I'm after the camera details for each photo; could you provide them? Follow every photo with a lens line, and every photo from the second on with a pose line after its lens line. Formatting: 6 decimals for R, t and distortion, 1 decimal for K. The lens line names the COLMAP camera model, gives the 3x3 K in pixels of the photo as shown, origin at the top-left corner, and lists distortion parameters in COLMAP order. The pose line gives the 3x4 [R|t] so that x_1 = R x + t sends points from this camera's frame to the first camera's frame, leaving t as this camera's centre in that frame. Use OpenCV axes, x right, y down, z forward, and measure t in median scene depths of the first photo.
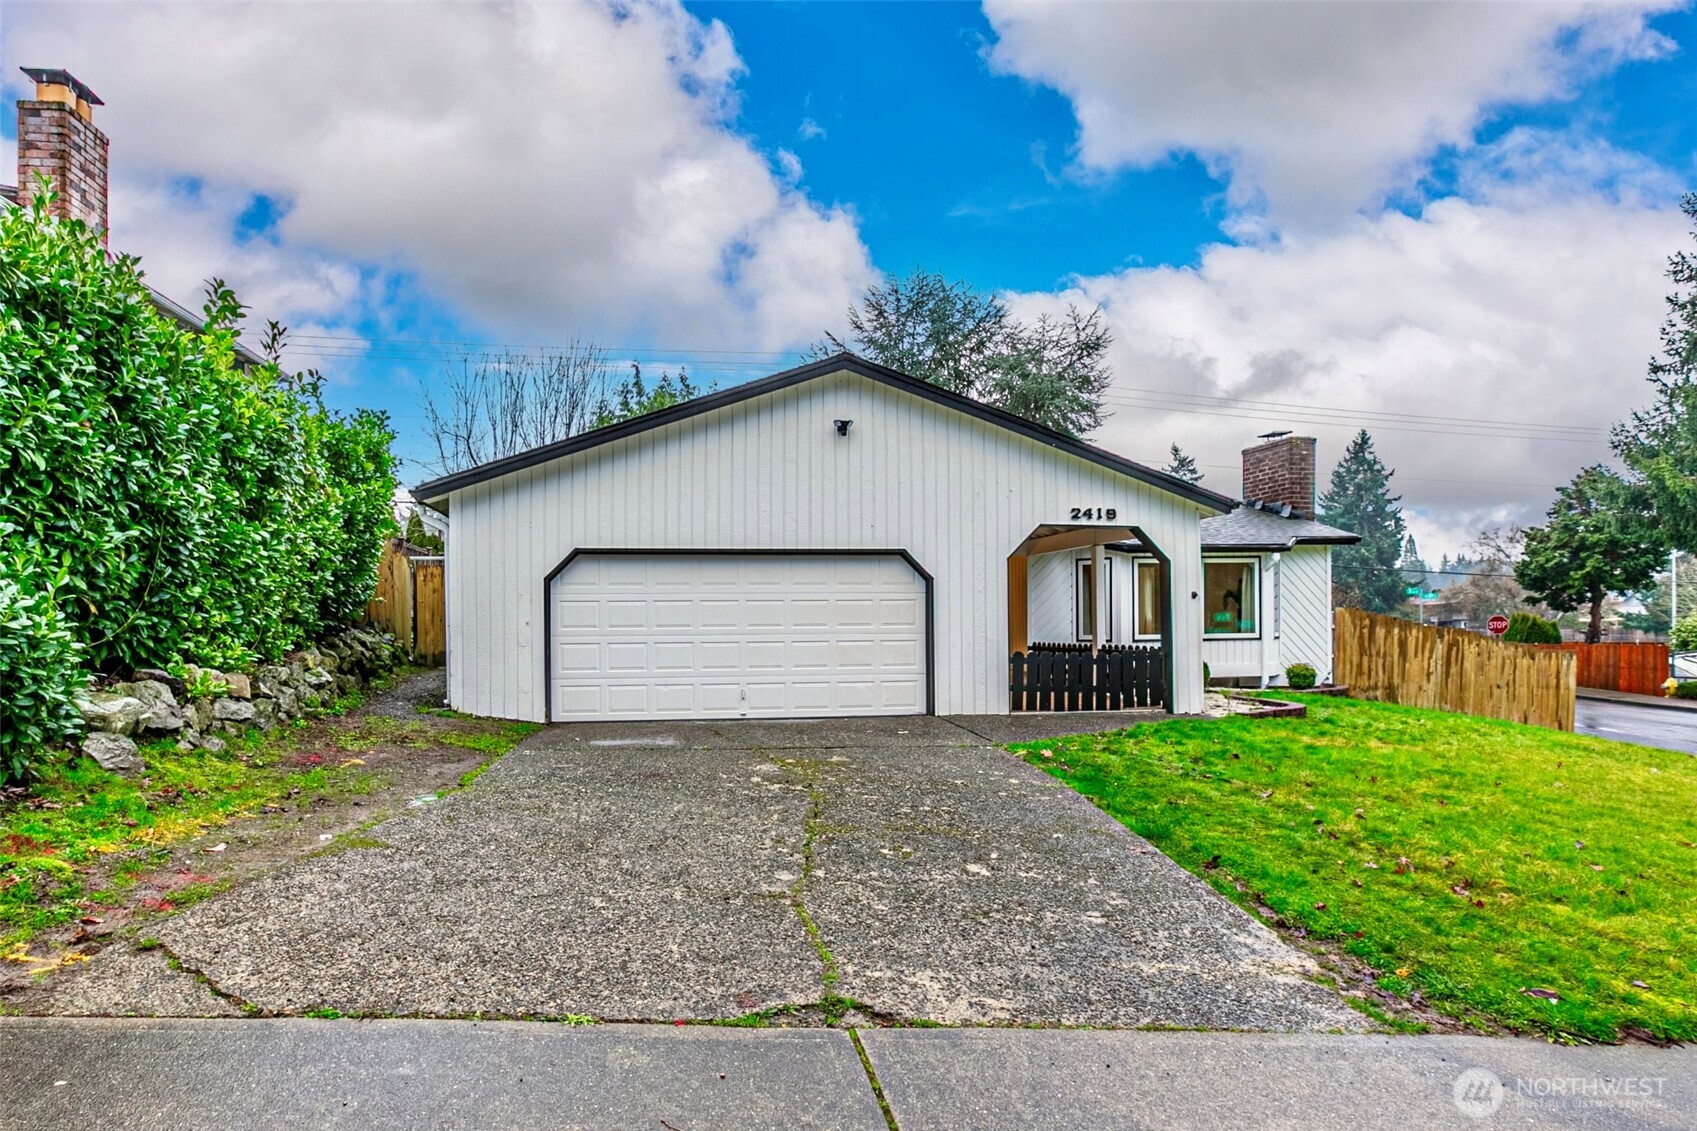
lens RADIAL K [[798.1, 0, 781.2], [0, 798.1, 621.1], [0, 0, 1]] dist [-0.000874, 0.000060]
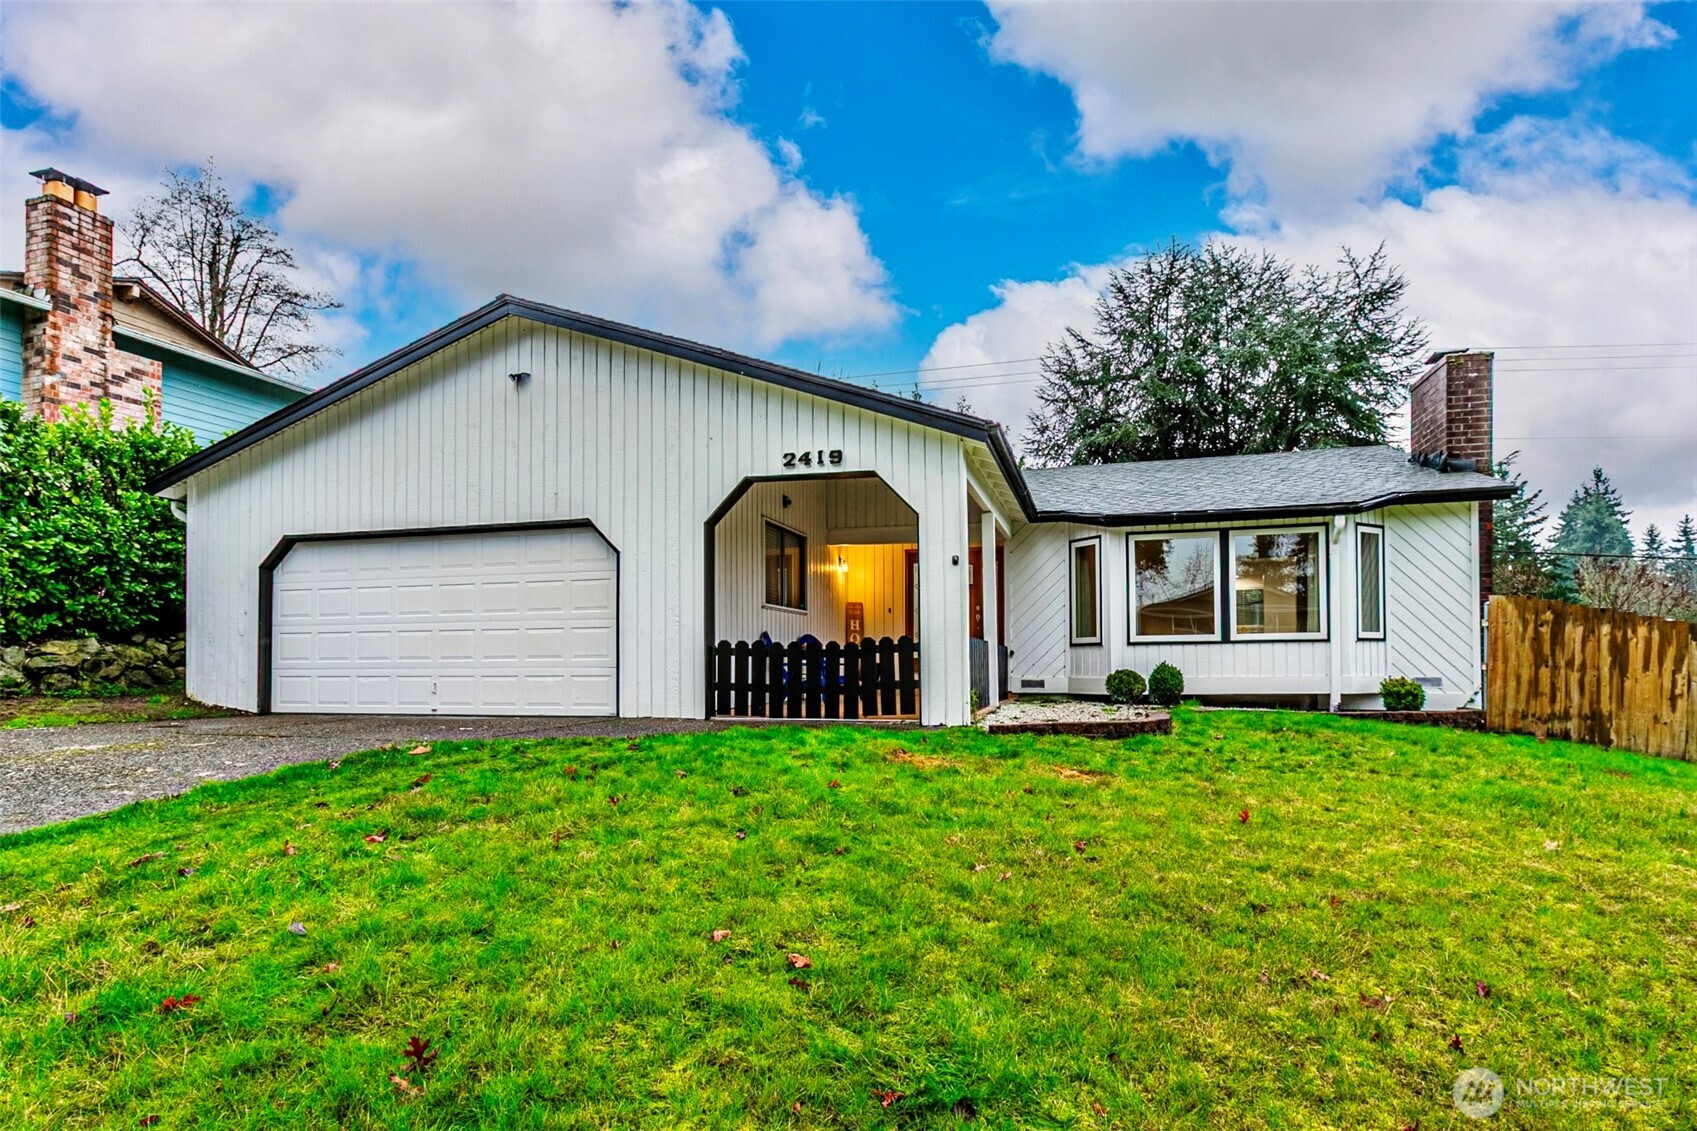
lens RADIAL K [[801.0, 0, 889.5], [0, 801.0, 649.3], [0, 0, 1]] dist [-0.000761, -0.000145]
pose [[0.938985, -0.005122, -0.343920, 0.695499], [0.001337, 0.999936, -0.011243, 0.053970], [0.343955, 0.010097, 0.938932, 0.299718]]
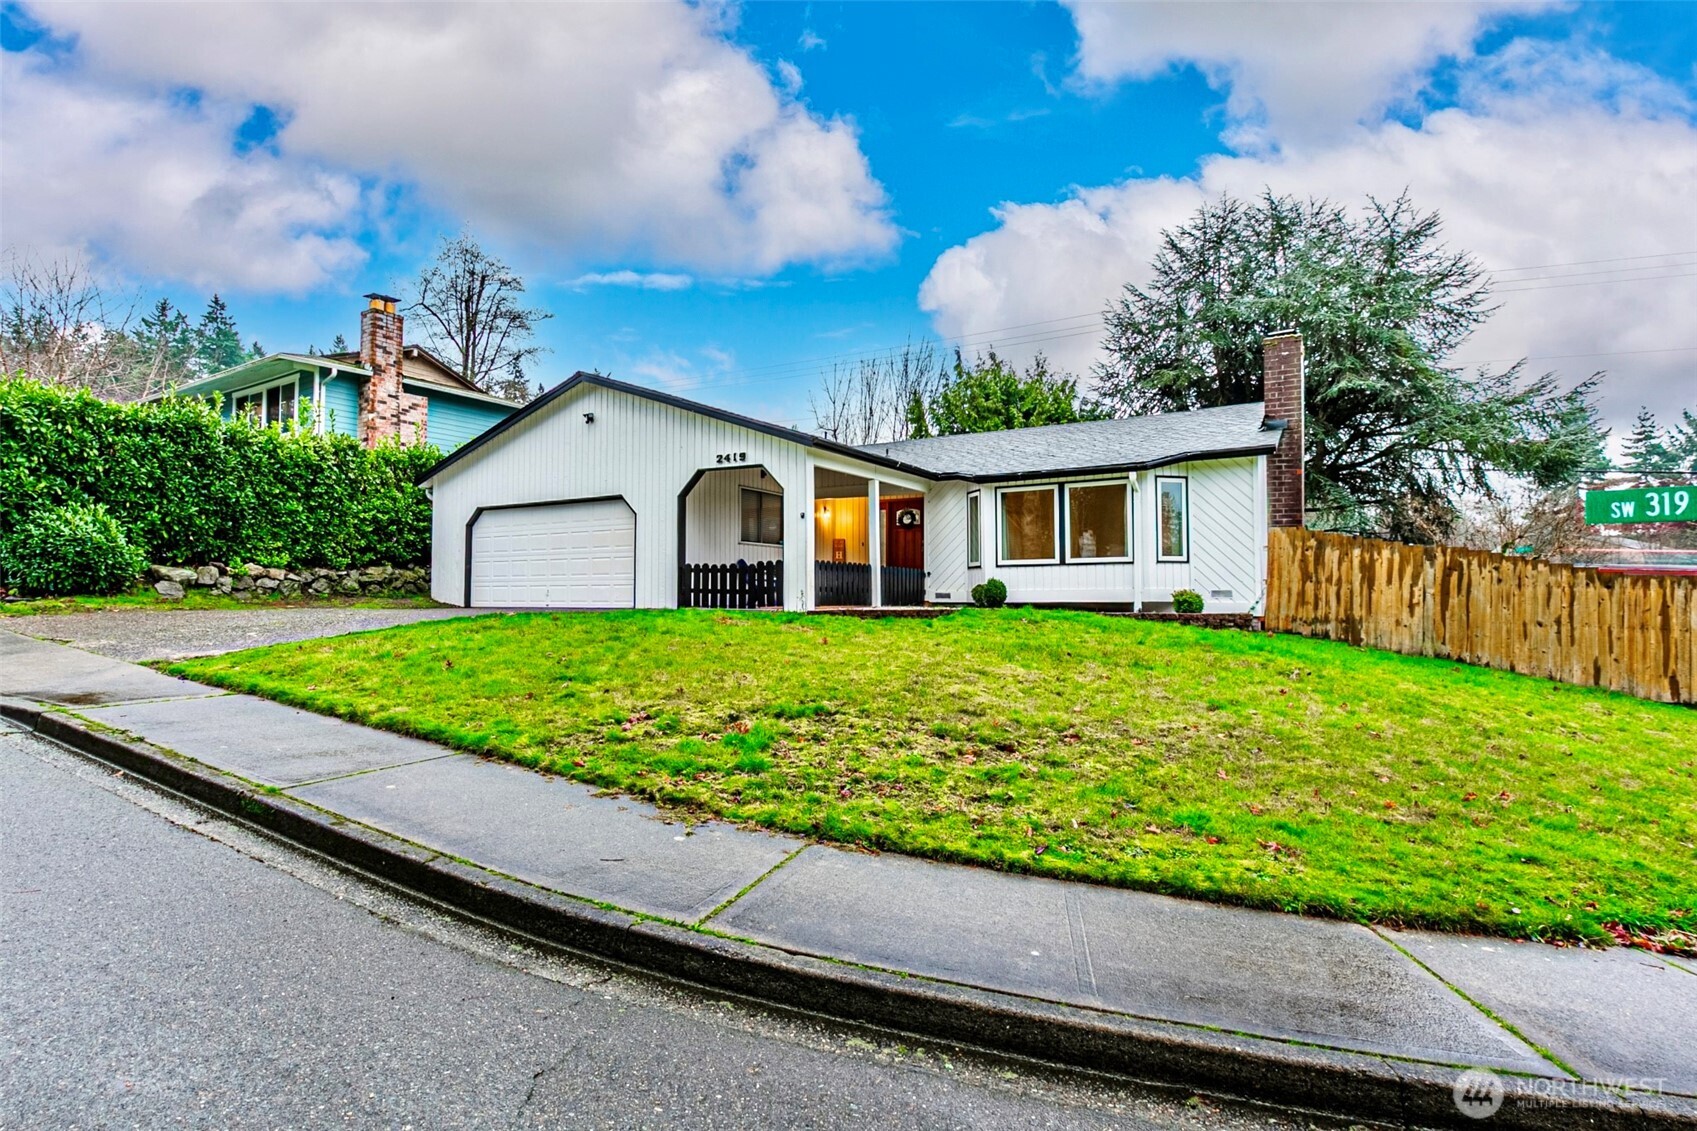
lens RADIAL K [[770.8, 0, 848.5], [0, 770.8, 565.5], [0, 0, 1]] dist [-0.000497, 0.000184]
pose [[0.823443, -0.017461, -0.567130, 1.220771], [-0.000752, 0.999492, -0.031865, 0.079923], [0.567398, 0.026666, 0.823012, 0.068326]]
